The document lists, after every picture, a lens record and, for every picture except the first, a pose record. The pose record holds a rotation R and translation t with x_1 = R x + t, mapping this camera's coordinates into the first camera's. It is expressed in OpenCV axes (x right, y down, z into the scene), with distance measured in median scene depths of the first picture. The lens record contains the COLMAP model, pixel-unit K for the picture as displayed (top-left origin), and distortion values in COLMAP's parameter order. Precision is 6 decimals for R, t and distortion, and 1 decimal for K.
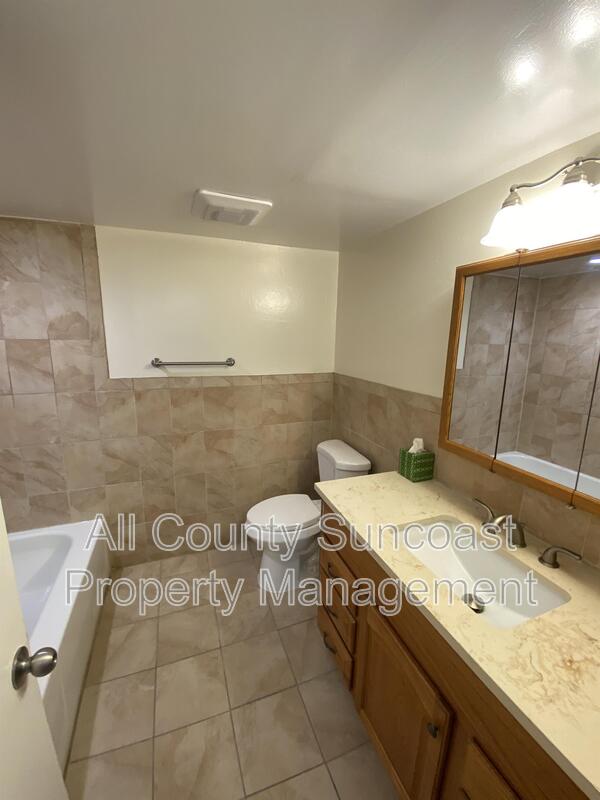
lens RADIAL K [[324.0, 0, 301.3], [0, 324.0, 399.3], [0, 0, 1]] dist [0.009864, -0.014400]
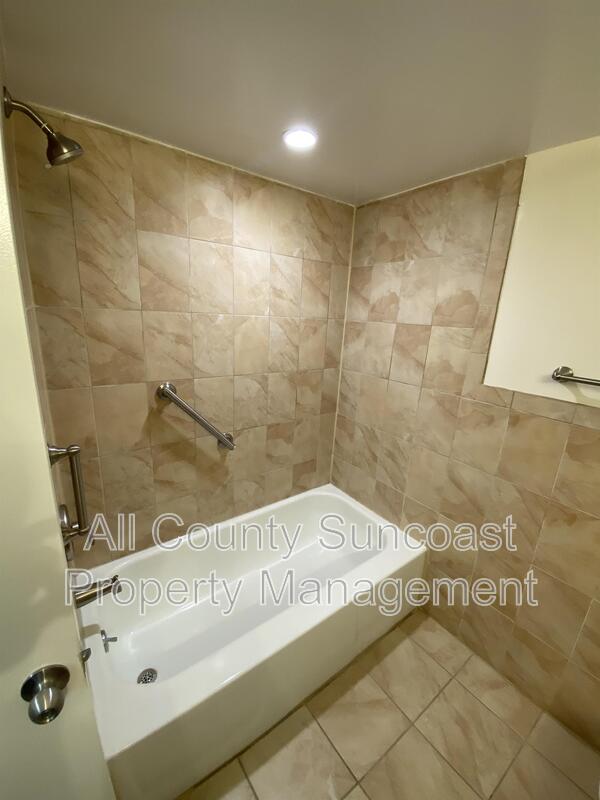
lens RADIAL K [[324.0, 0, 296.9], [0, 324.0, 396.0], [0, 0, 1]] dist [0.009864, -0.014400]
pose [[0.259020, 0.246720, -0.933830, -0.027715], [-0.224514, 0.955723, 0.190230, -0.086433], [0.939416, 0.160385, 0.302944, 0.422751]]
